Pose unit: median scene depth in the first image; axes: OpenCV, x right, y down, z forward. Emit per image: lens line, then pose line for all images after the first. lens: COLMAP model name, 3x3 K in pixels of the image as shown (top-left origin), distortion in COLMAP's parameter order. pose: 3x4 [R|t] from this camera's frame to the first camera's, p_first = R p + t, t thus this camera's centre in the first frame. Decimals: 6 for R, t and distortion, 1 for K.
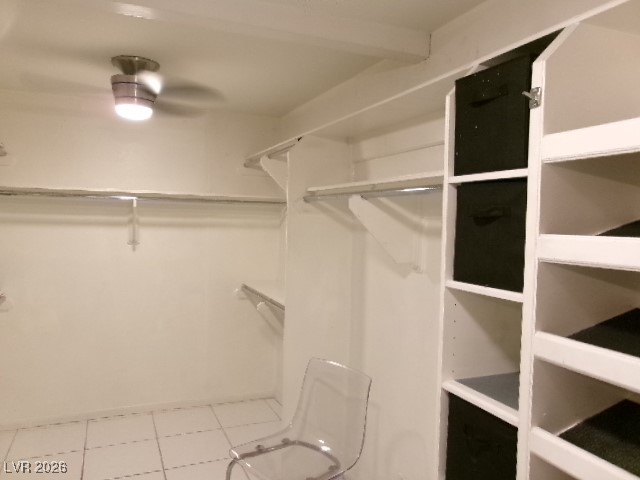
lens RADIAL K [[493.4, 0, 318.3], [0, 493.4, 241.0], [0, 0, 1]] dist [-0.027737, 0.048344]
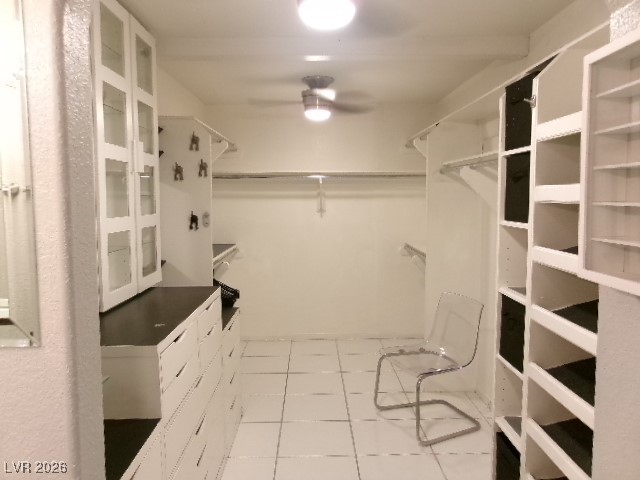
lens RADIAL K [[493.4, 0, 320.6], [0, 493.4, 238.1], [0, 0, 1]] dist [-0.027737, 0.048344]
pose [[0.927582, 0.000295, -0.373620, 0.183708], [0.015383, 0.999122, 0.038980, 0.038858], [0.373304, -0.041905, 0.926762, -0.362307]]
